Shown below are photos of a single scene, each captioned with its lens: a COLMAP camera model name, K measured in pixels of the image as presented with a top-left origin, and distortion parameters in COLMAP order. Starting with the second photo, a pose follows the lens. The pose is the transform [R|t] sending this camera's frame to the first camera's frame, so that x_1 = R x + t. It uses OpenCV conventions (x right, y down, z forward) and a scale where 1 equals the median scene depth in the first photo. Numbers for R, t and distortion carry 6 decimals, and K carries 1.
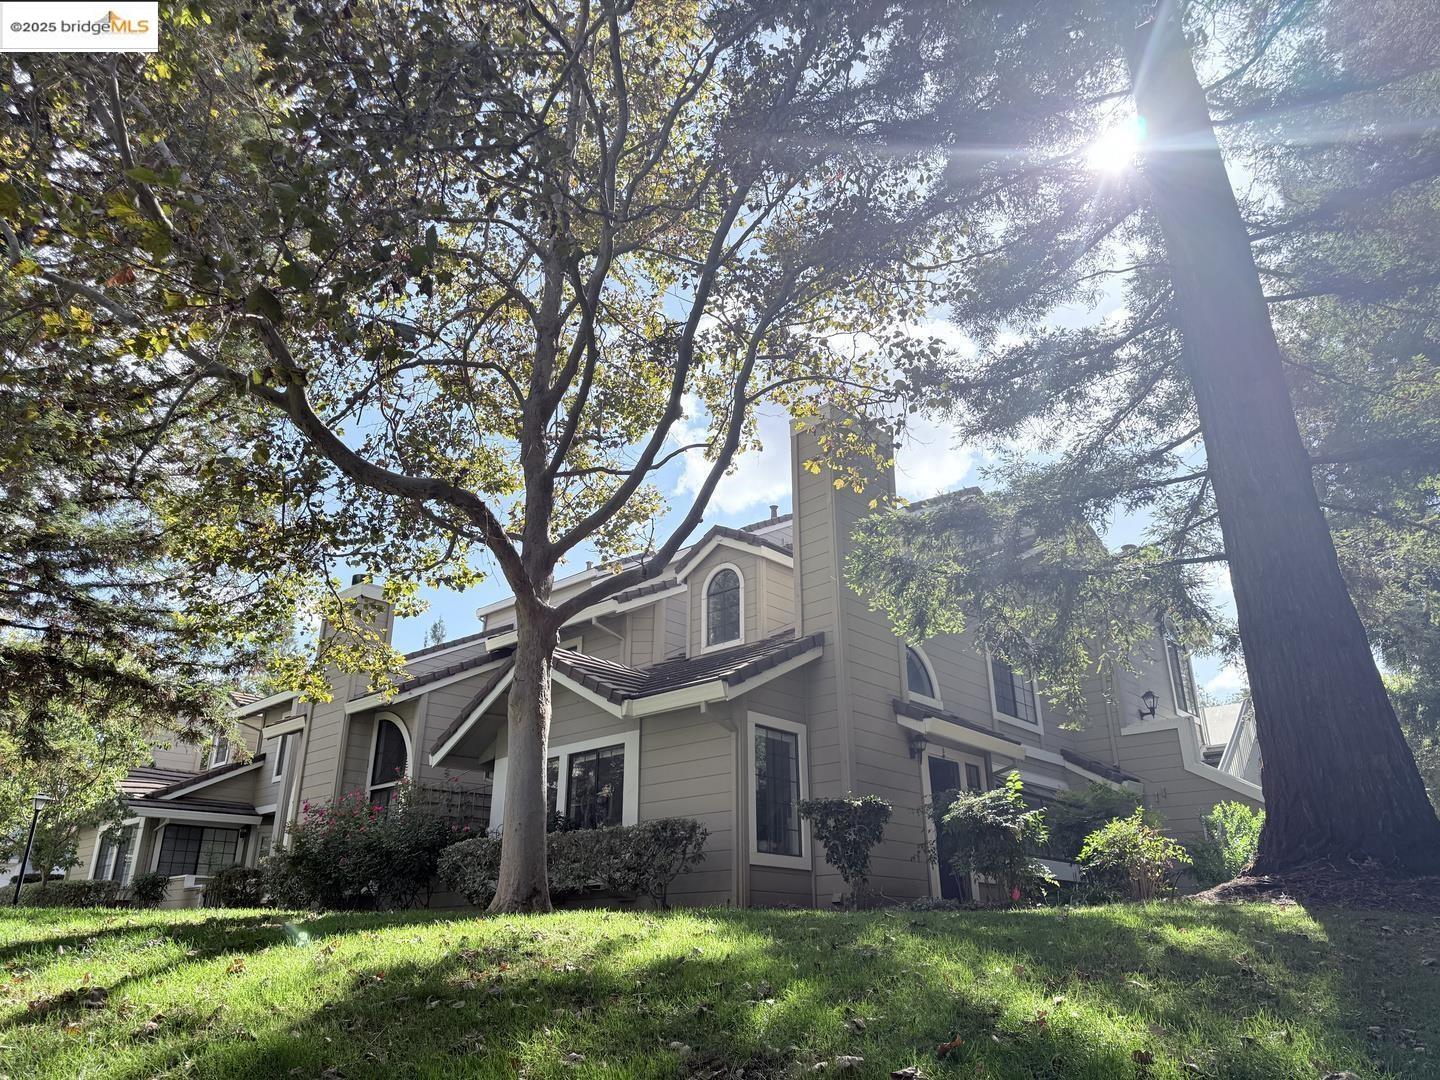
lens RADIAL K [[1030.7, 0, 715.4], [0, 1030.7, 539.4], [0, 0, 1]] dist [0.062996, -0.067879]
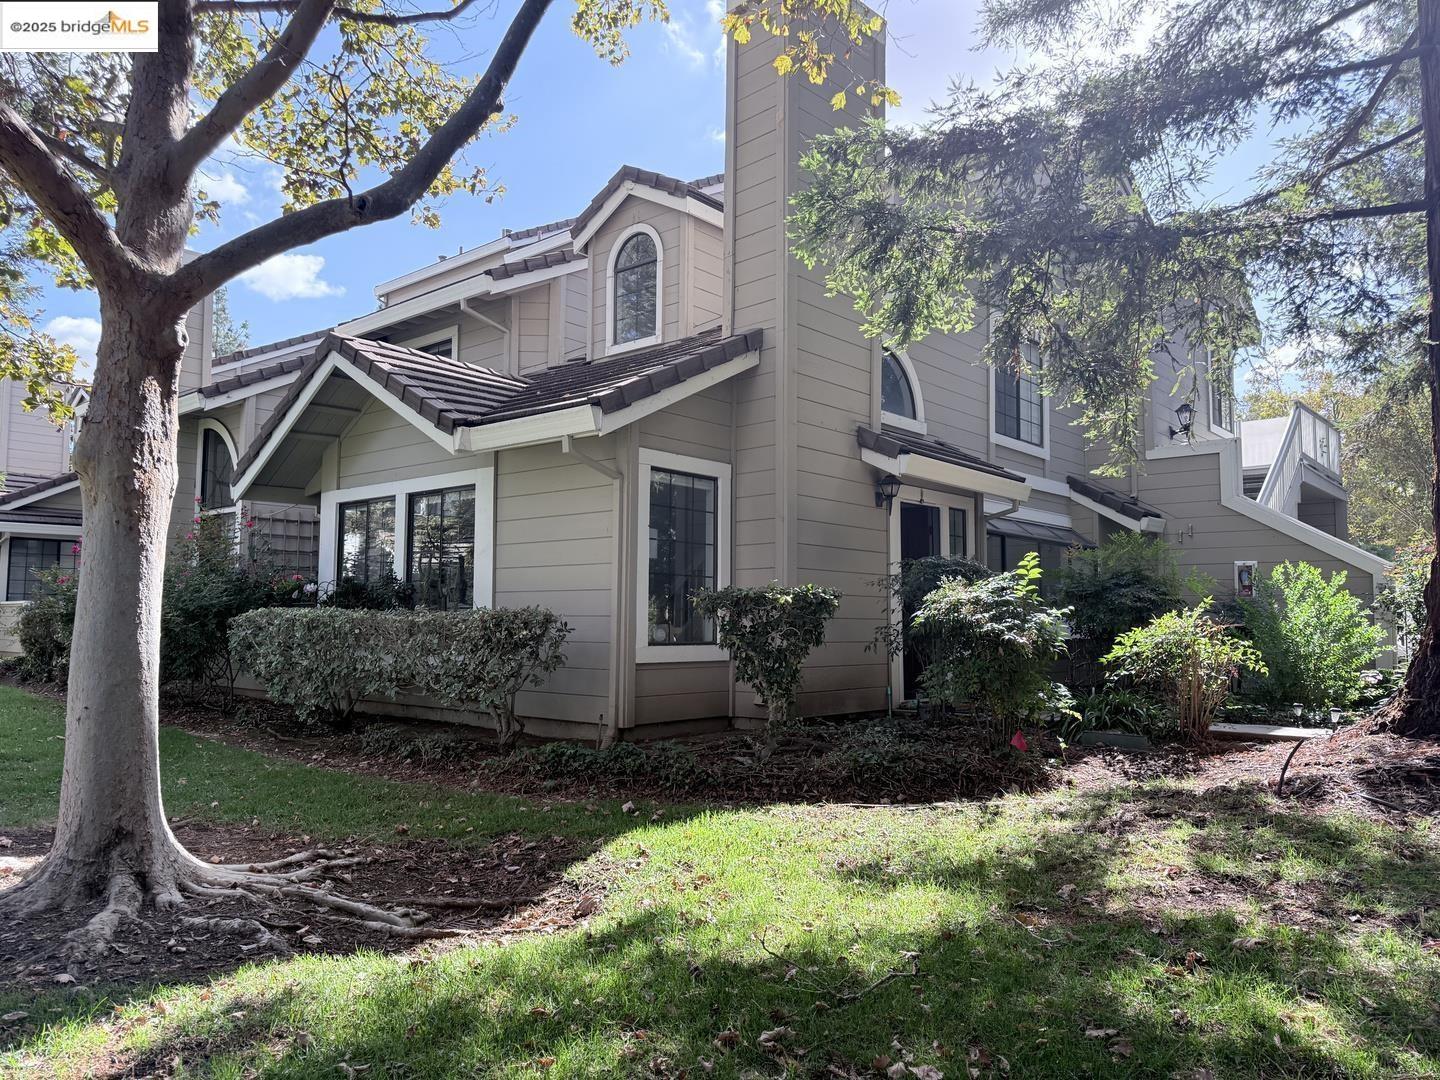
lens RADIAL K [[1030.7, 0, 720.5], [0, 1030.7, 564.5], [0, 0, 1]] dist [0.062996, -0.067879]
pose [[0.999680, 0.008962, 0.023672, 0.067227], [-0.015994, 0.948518, 0.316320, 0.024708], [-0.019619, -0.316597, 0.948357, 0.331307]]
